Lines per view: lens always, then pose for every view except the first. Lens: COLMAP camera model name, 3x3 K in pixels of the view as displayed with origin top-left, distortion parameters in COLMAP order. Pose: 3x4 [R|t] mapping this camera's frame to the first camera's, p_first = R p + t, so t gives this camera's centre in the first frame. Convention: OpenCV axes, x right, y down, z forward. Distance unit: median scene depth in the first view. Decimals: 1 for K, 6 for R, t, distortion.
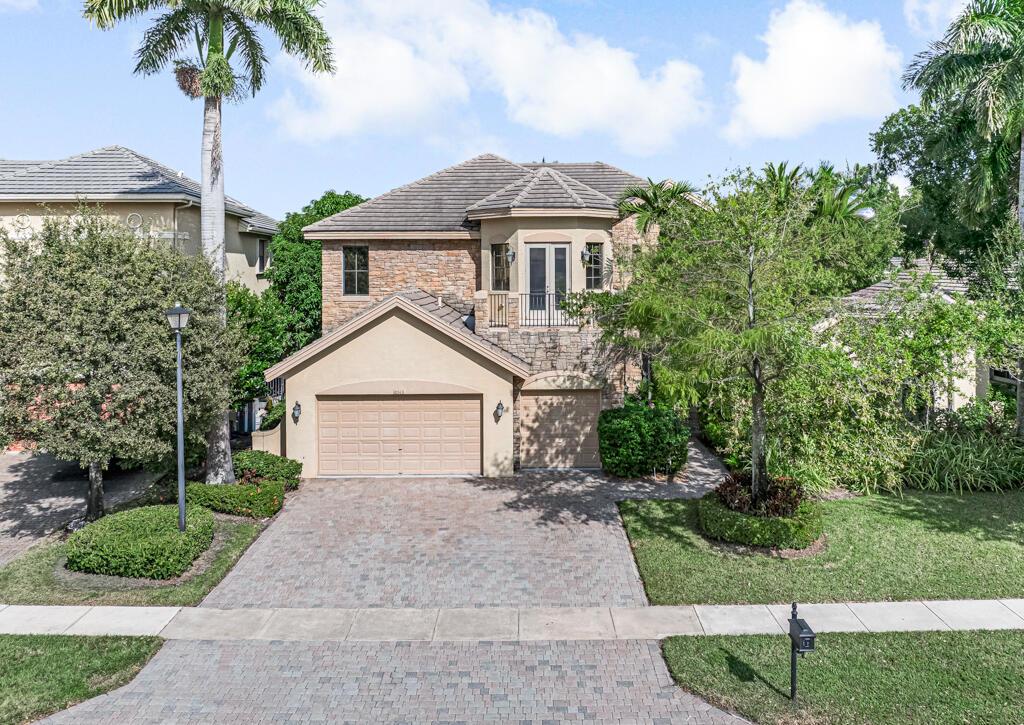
lens RADIAL K [[752.7, 0, 534.0], [0, 752.7, 284.4], [0, 0, 1]] dist [-0.034385, 0.005226]
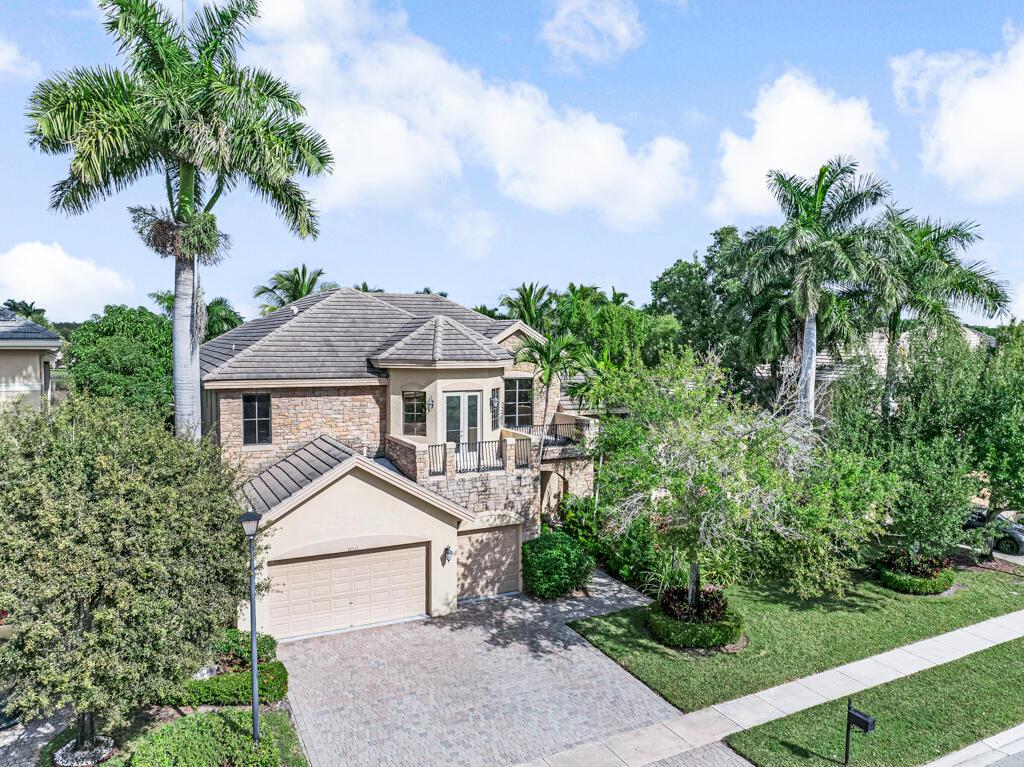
lens RADIAL K [[712.8, 0, 512.6], [0, 712.8, 402.1], [0, 0, 1]] dist [-0.035160, 0.006855]
pose [[0.895997, -0.029566, 0.443074, -0.394792], [0.001426, 0.997967, 0.063710, -0.111226], [-0.444057, -0.056452, 0.894218, 0.054980]]
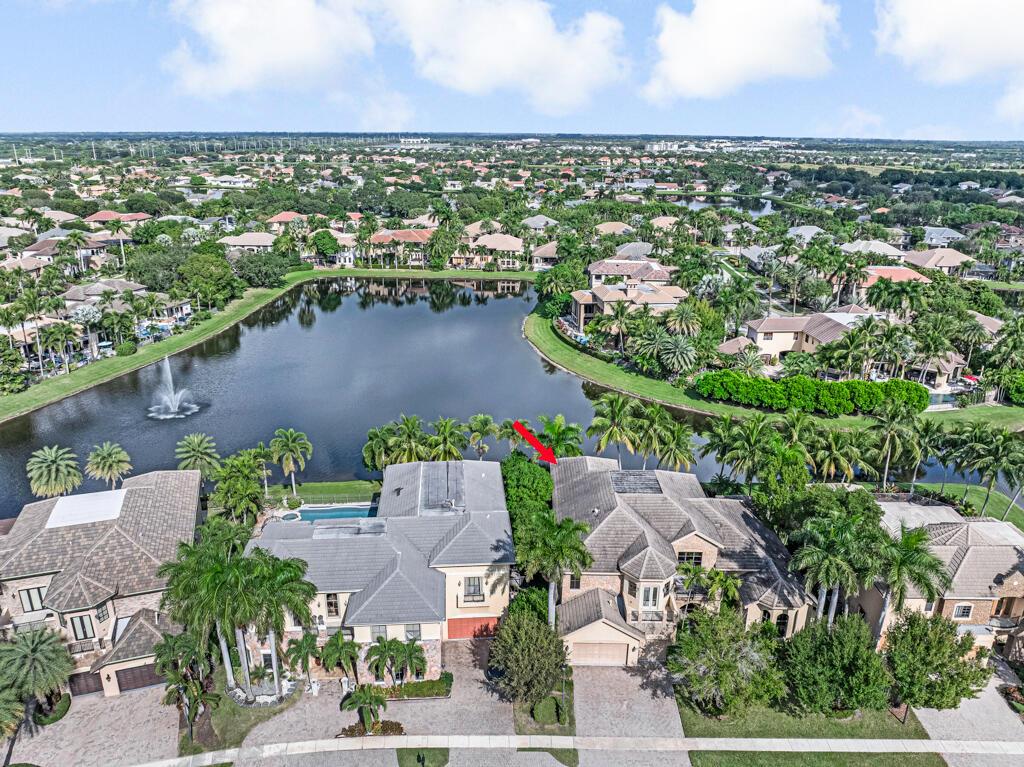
lens RADIAL K [[712.8, 0, 512.6], [0, 712.8, 402.1], [0, 0, 1]] dist [-0.035160, 0.006855]
pose [[0.999599, 0.017951, -0.021882, -0.473310], [-0.009495, 0.941016, 0.338230, -1.662503], [0.026663, -0.337887, 0.940809, -1.310524]]
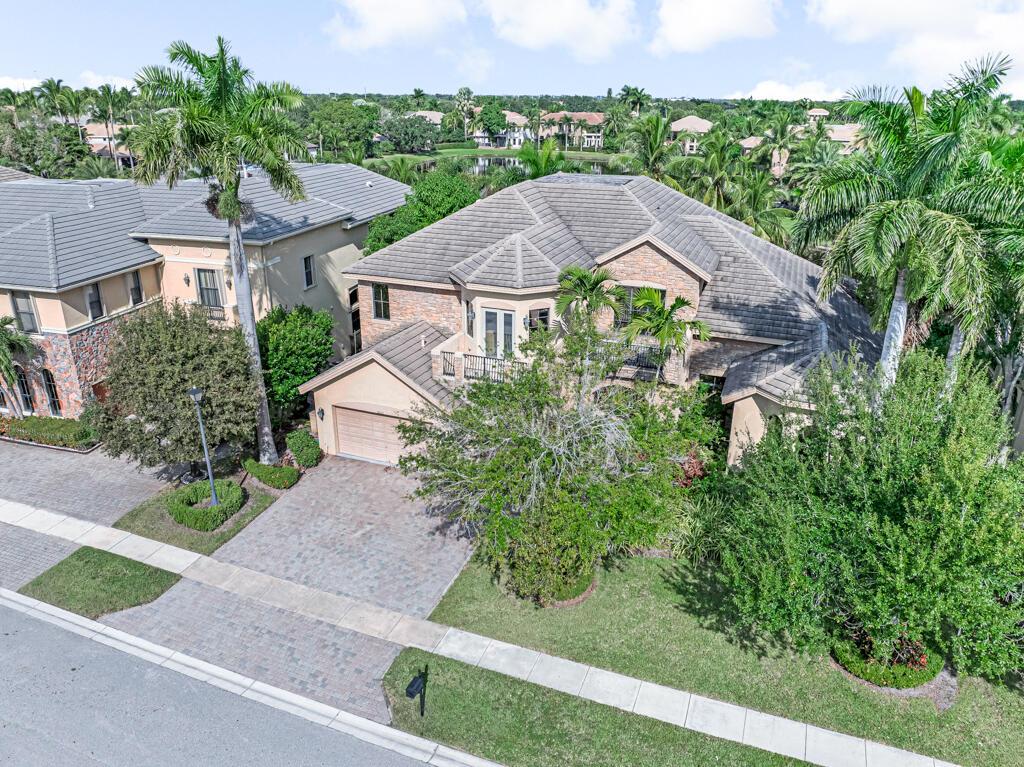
lens RADIAL K [[724.3, 0, 512.0], [0, 724.3, 383.5], [0, 0, 1]] dist [-0.029247, -0.006168]
pose [[0.928630, 0.148142, -0.340147, 0.497093], [-0.020791, 0.936160, 0.350960, -0.384808], [0.370423, -0.318840, 0.872426, -0.088189]]
